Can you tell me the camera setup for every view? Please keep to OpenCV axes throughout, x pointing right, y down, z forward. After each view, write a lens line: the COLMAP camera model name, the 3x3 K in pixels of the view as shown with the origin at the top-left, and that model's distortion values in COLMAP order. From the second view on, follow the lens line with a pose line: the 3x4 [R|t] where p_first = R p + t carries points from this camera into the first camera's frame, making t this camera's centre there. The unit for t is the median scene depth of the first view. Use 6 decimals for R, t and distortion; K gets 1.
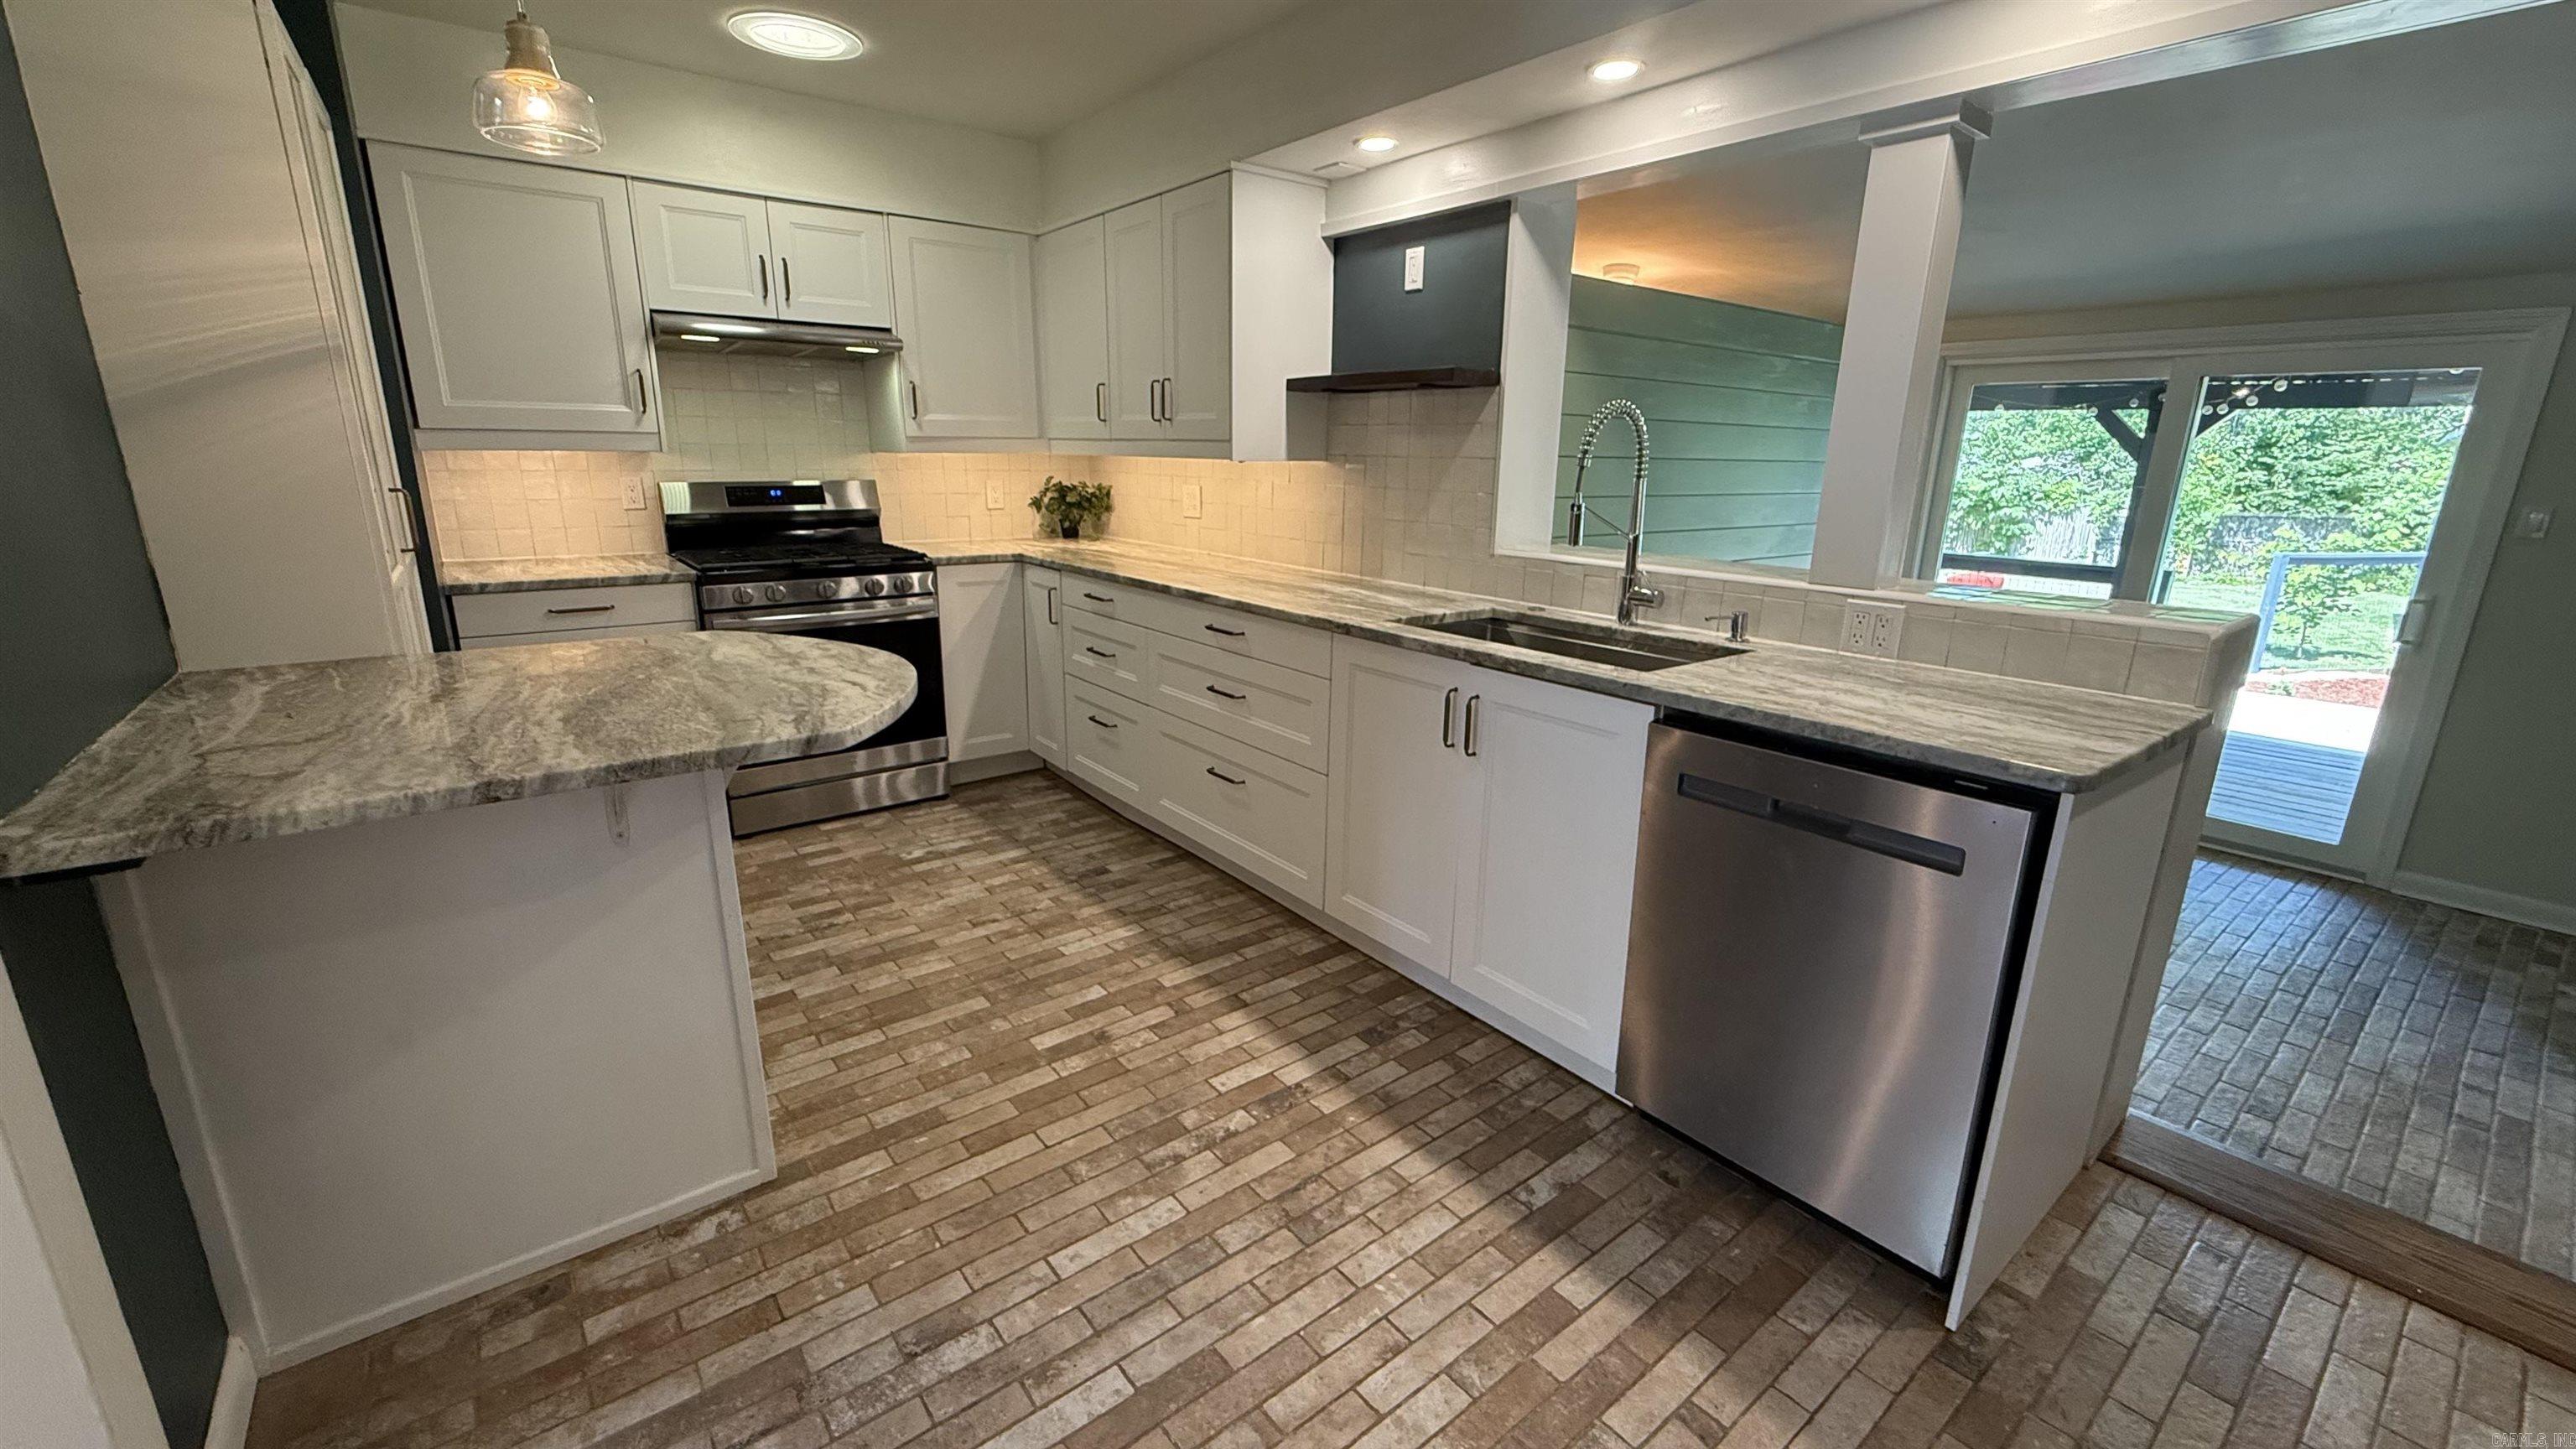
lens RADIAL K [[1031.3, 0, 1282.9], [0, 1031.3, 724.4], [0, 0, 1]] dist [0.000817, 0.000022]
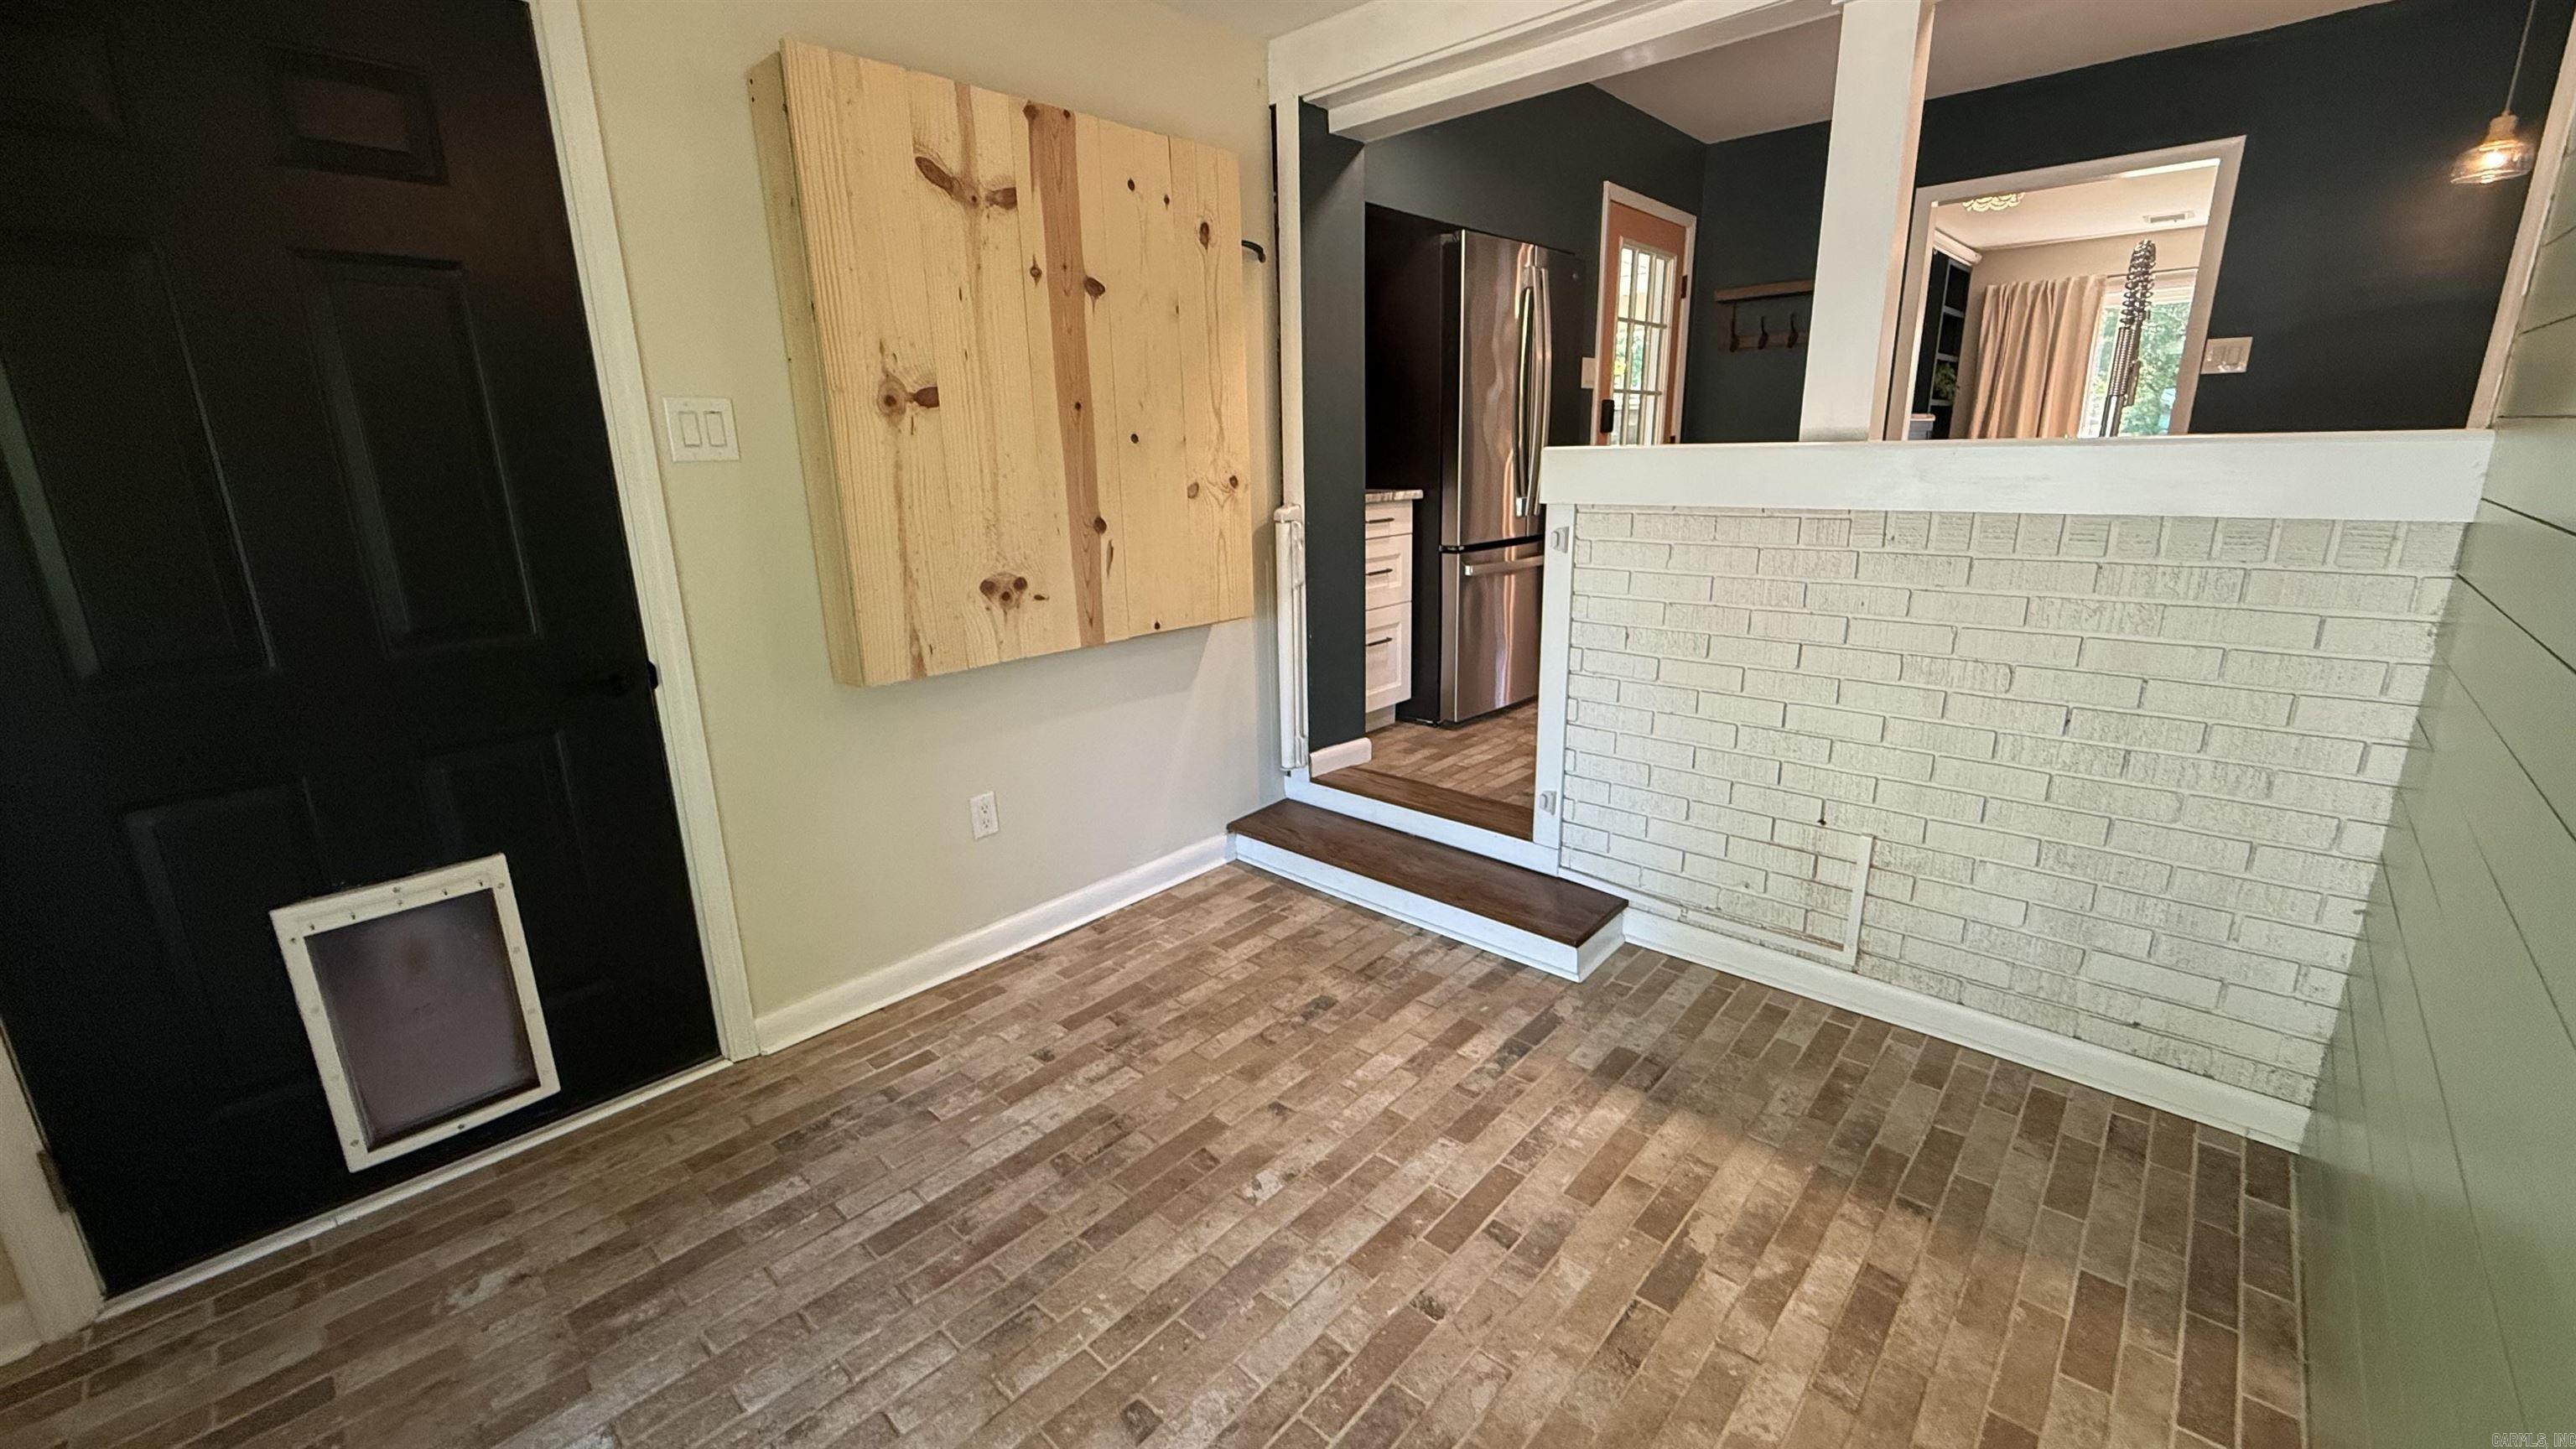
lens RADIAL K [[1037.4, 0, 1288.0], [0, 1037.4, 724.5], [0, 0, 1]] dist [-0.001735, -0.000286]
pose [[-0.985356, 0.049585, -0.163143, 0.798397], [-0.037863, 0.869267, 0.492891, -0.235740], [0.166255, 0.491850, -0.854659, 1.203622]]
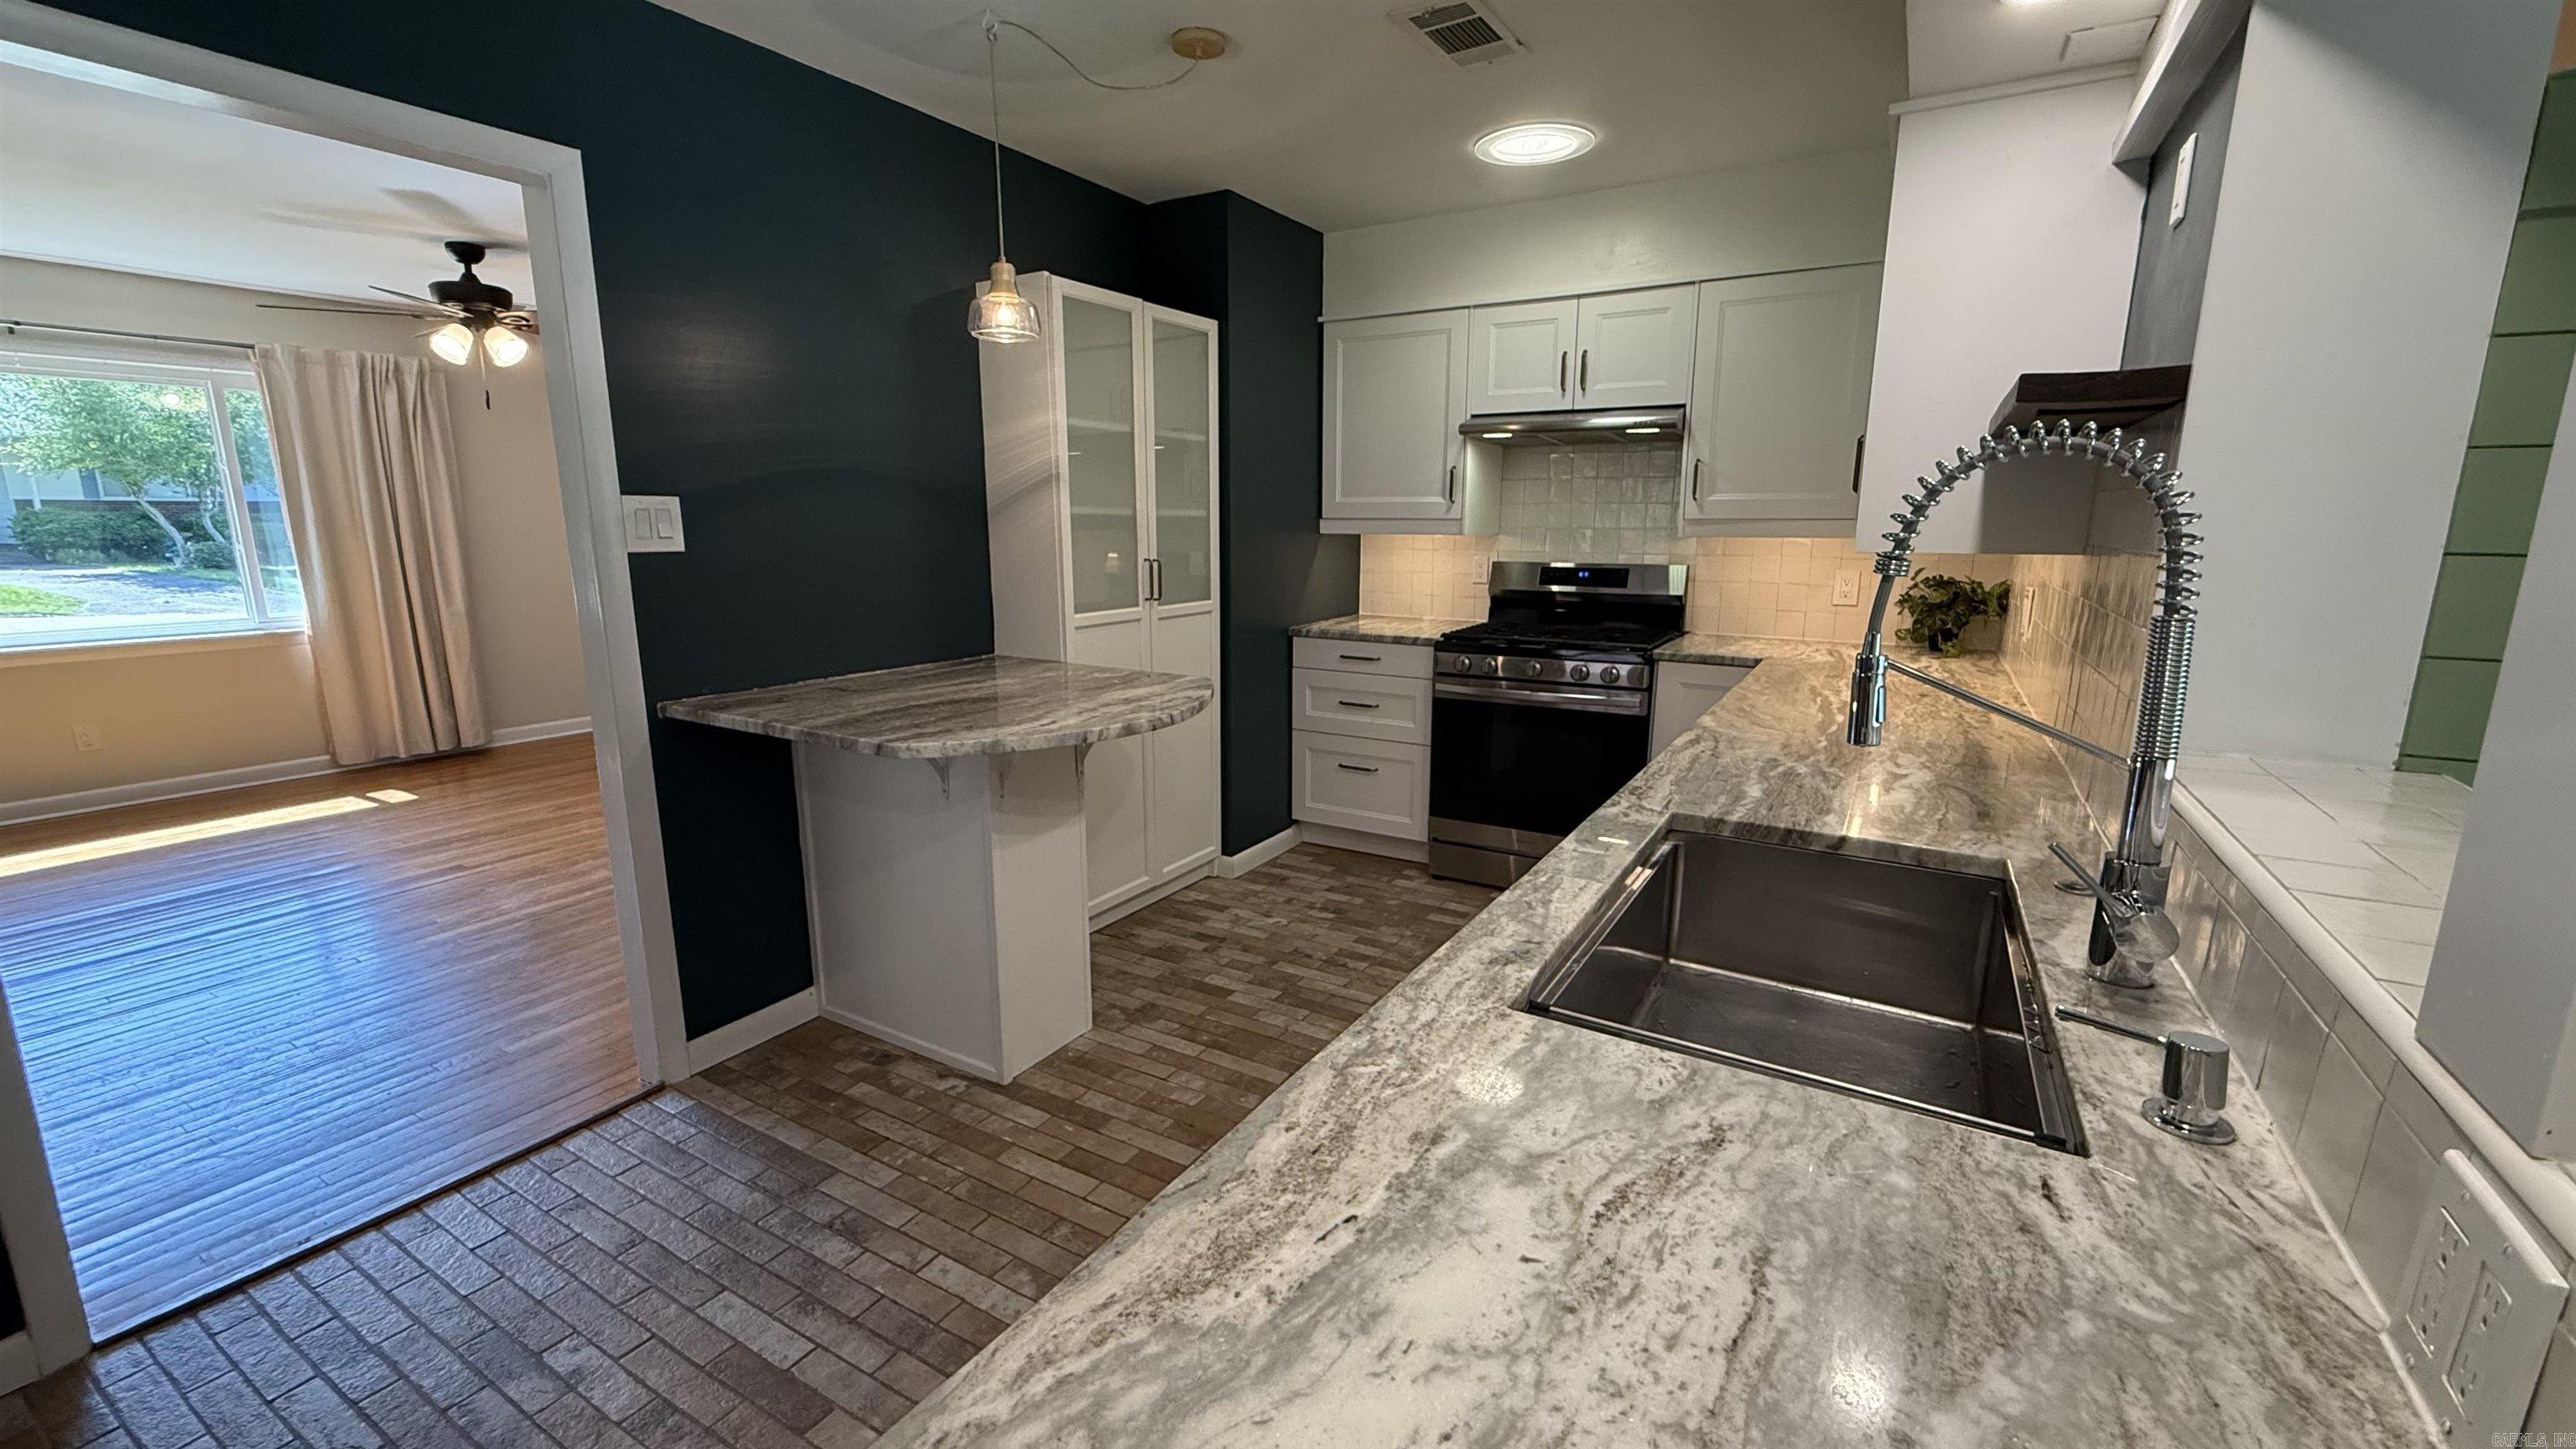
lens RADIAL K [[1031.1, 0, 1280.1], [0, 1031.1, 717.5], [0, 0, 1]] dist [-0.000185, -0.000297]
pose [[0.360562, 0.165535, -0.917929, 0.400648], [-0.240333, 0.967384, 0.080050, -0.104268], [0.901241, 0.191745, 0.388586, 0.386587]]
